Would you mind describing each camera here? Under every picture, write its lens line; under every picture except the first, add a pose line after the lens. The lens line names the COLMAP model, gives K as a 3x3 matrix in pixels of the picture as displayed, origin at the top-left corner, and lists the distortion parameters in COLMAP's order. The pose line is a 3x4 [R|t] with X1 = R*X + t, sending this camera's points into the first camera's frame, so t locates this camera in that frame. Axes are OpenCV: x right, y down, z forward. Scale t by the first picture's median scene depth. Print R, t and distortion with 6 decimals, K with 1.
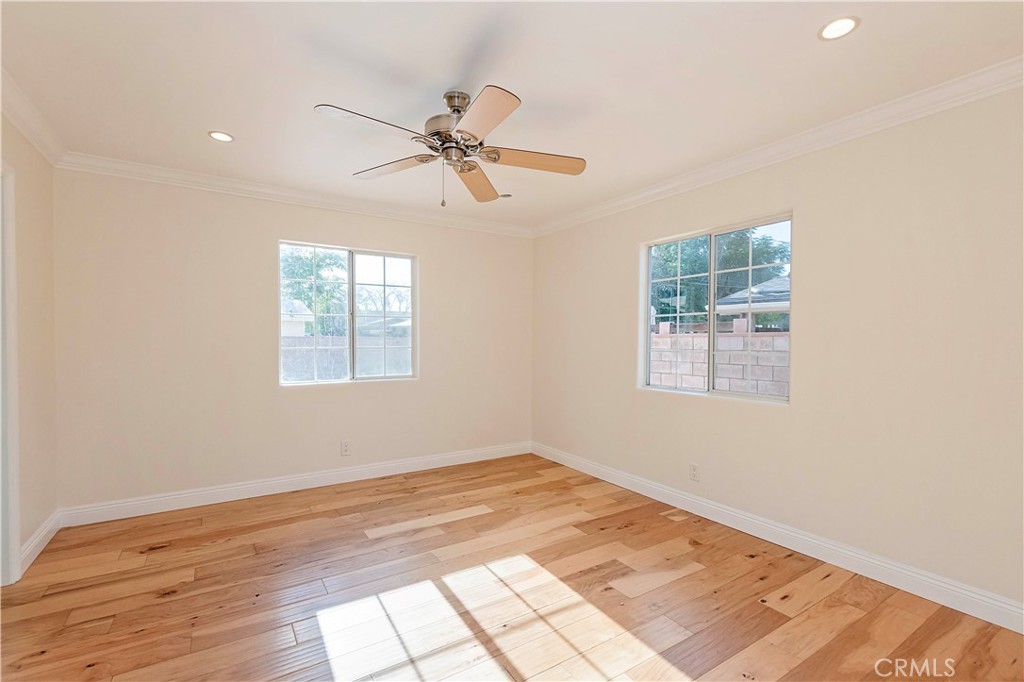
lens RADIAL K [[456.0, 0, 510.5], [0, 456.0, 343.3], [0, 0, 1]] dist [0.006488, -0.002834]
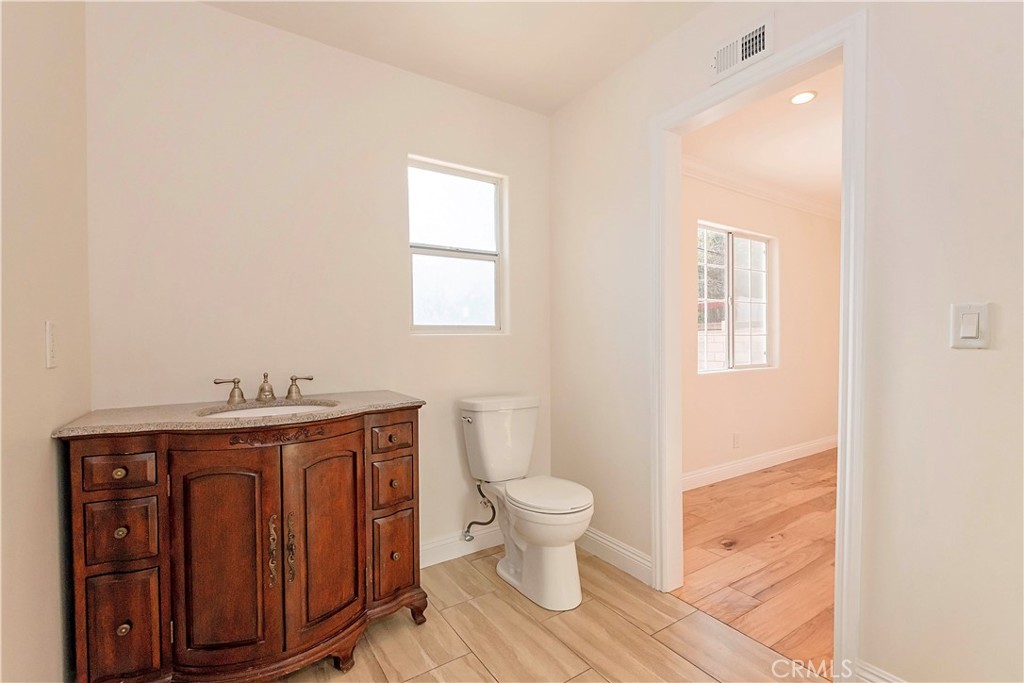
lens RADIAL K [[456.0, 0, 511.9], [0, 456.0, 345.1], [0, 0, 1]] dist [0.006488, -0.002834]
pose [[0.999913, -0.008263, 0.010241, -0.910937], [0.008250, 0.999965, 0.001310, 0.030187], [-0.010252, -0.001225, 0.999947, 0.061415]]
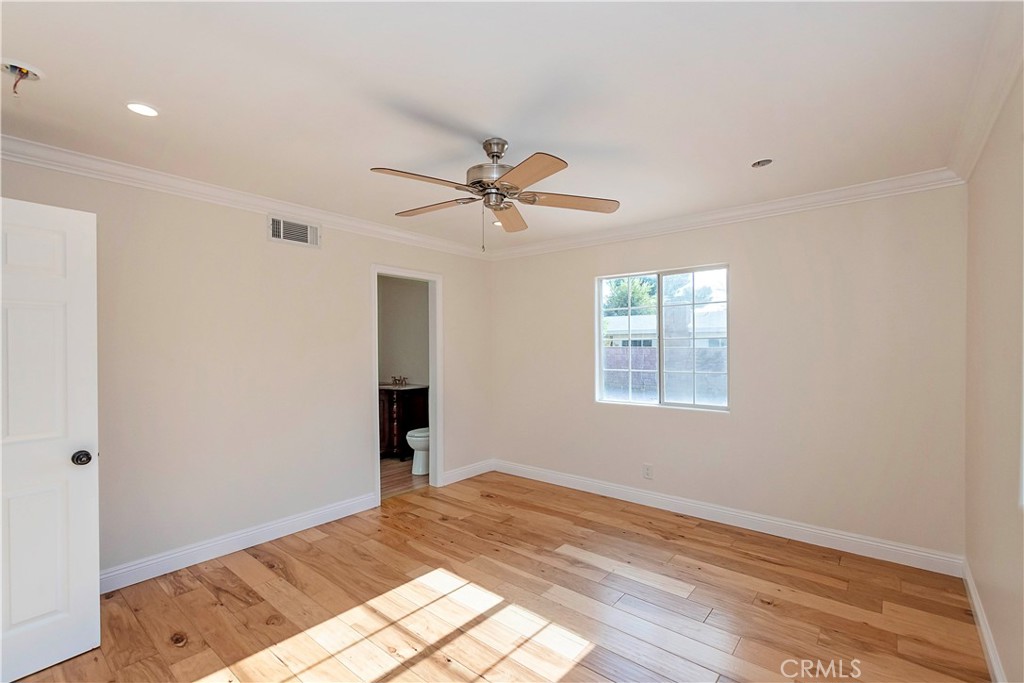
lens RADIAL K [[456.0, 0, 517.7], [0, 456.0, 341.7], [0, 0, 1]] dist [0.006488, -0.002834]
pose [[0.309583, -0.015101, -0.950752, 0.552308], [-0.005700, 0.999826, -0.017737, -0.038517], [0.950855, 0.010910, 0.309443, 0.452198]]
